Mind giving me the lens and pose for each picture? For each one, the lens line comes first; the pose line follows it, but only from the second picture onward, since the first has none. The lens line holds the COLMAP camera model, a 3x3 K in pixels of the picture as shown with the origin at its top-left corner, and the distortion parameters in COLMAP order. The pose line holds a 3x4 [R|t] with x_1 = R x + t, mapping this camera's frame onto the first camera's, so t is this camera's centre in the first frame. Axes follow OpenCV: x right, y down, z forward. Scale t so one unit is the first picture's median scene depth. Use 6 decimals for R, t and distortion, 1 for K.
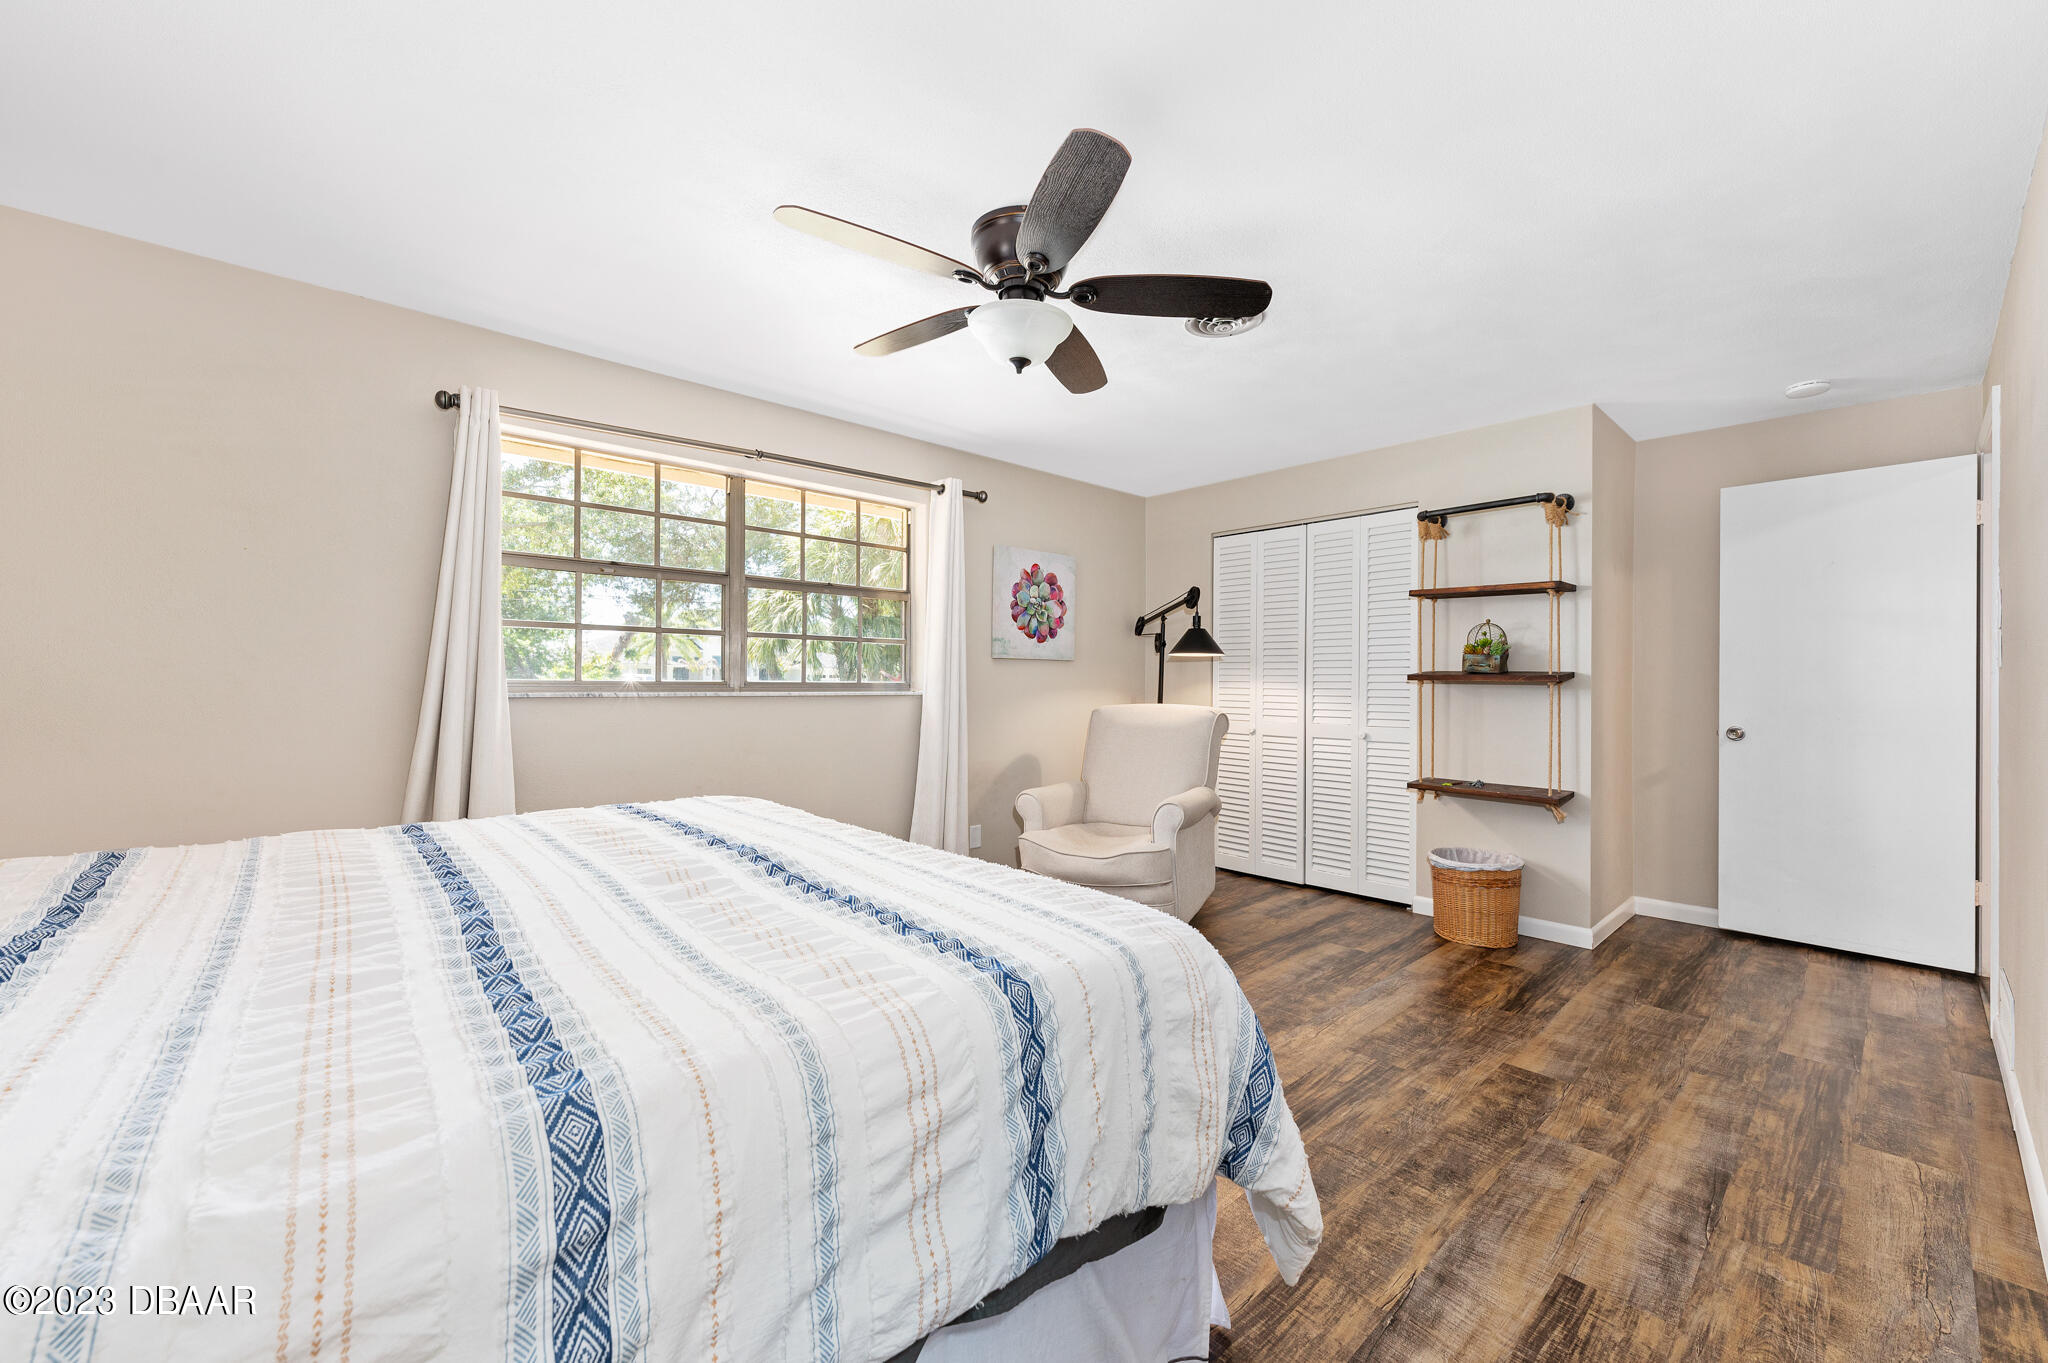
lens RADIAL K [[841.3, 0, 981.6], [0, 841.3, 675.6], [0, 0, 1]] dist [0.002386, -0.000113]
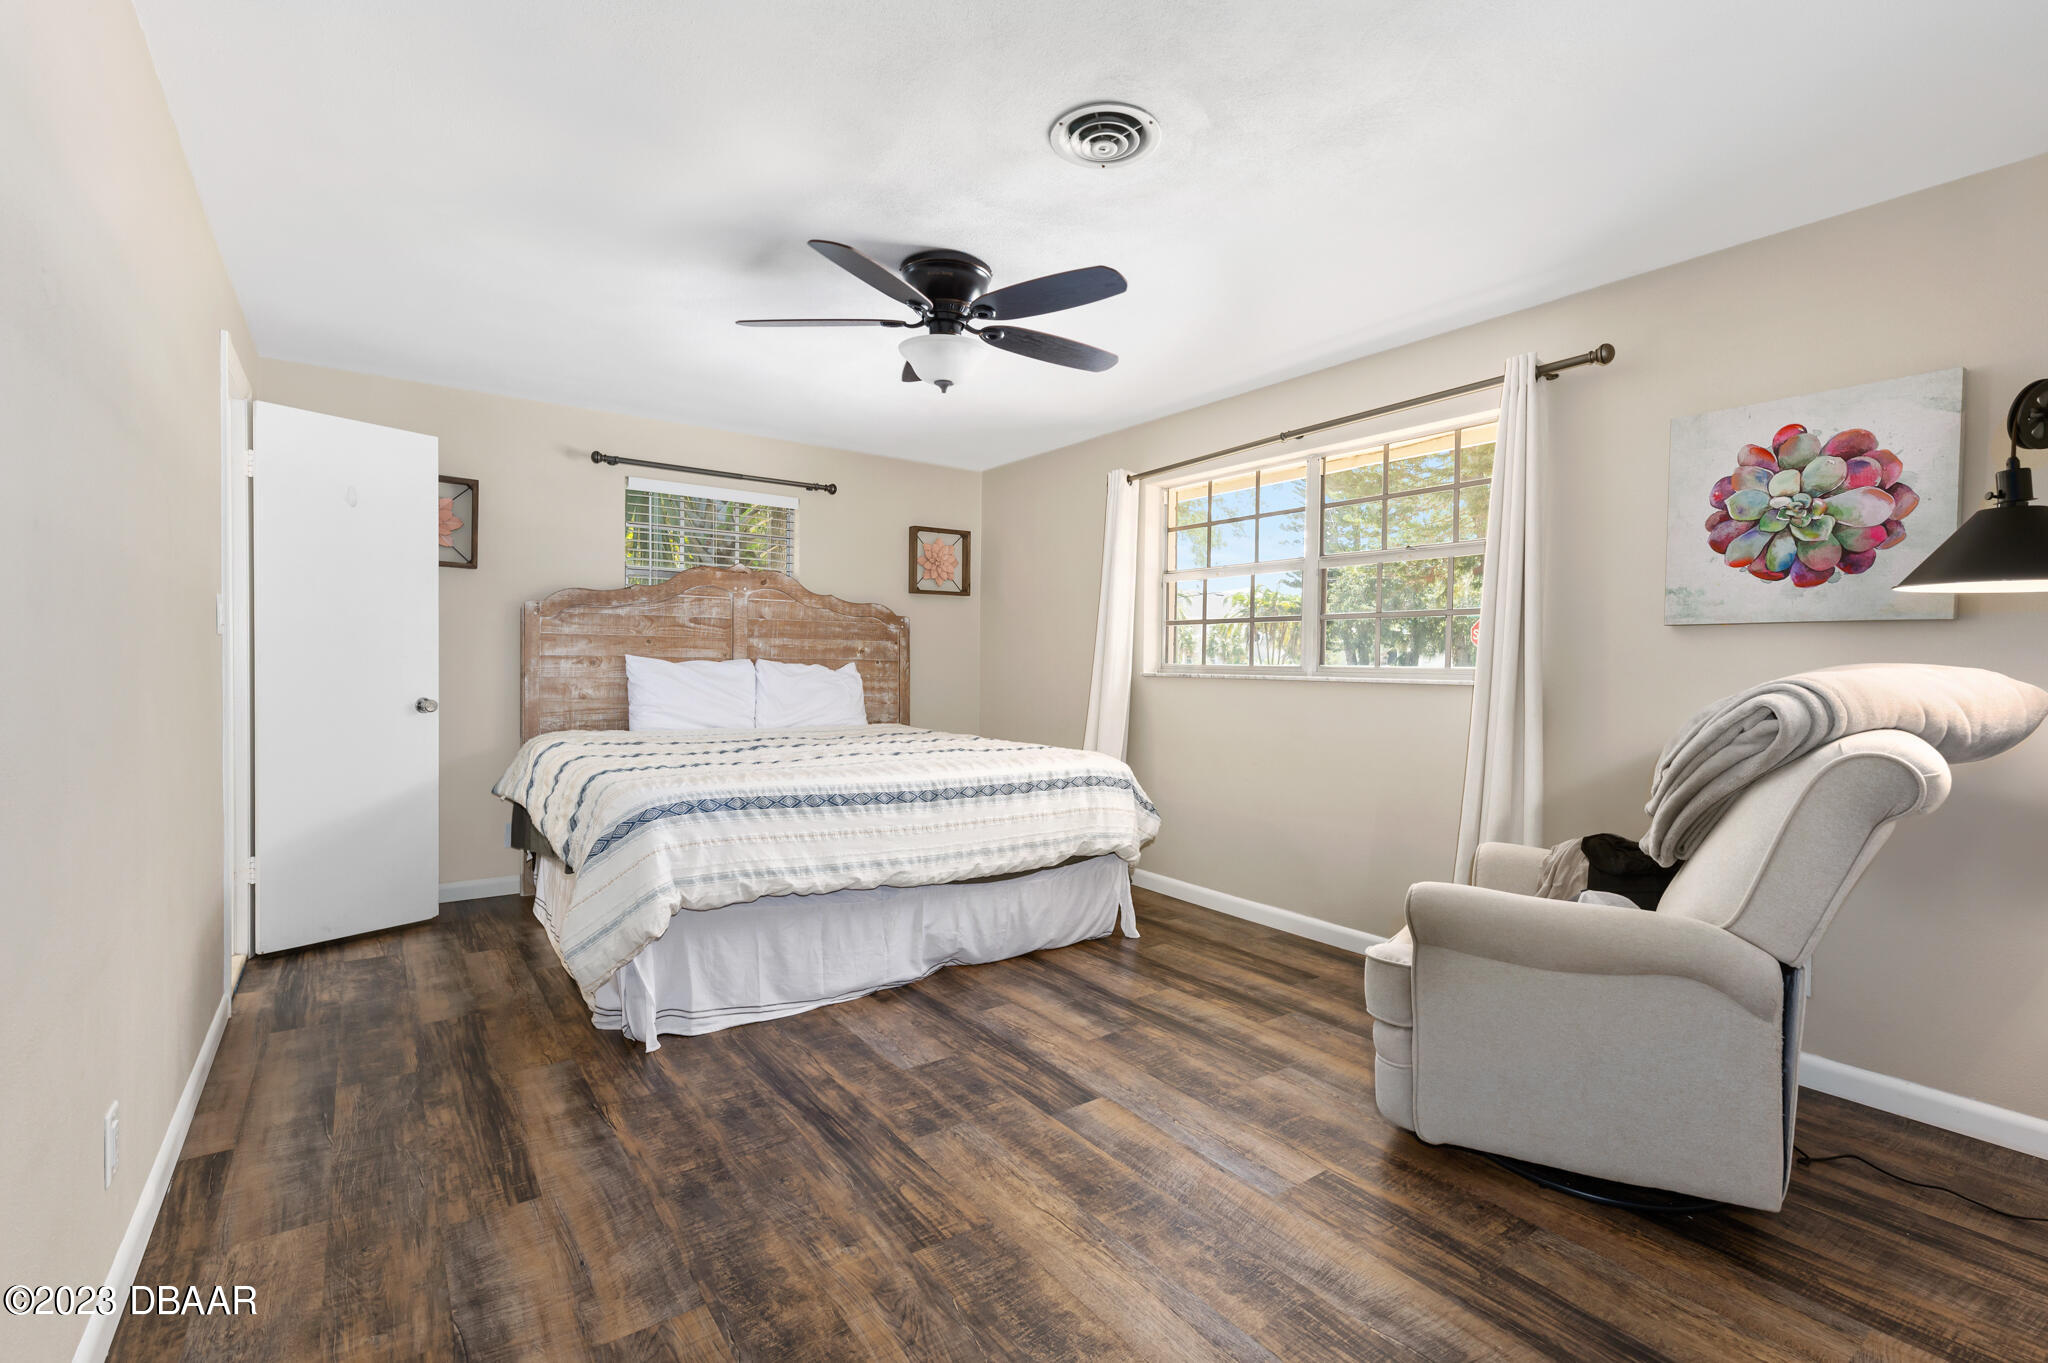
lens RADIAL K [[912.3, 0, 1023.0], [0, 912.3, 680.8], [0, 0, 1]] dist [0.001840, 0.000481]
pose [[-0.111524, 0.008167, -0.993728, 1.327113], [-0.007760, 0.999929, 0.009089, 0.026357], [0.993731, 0.008725, -0.111453, 1.300777]]
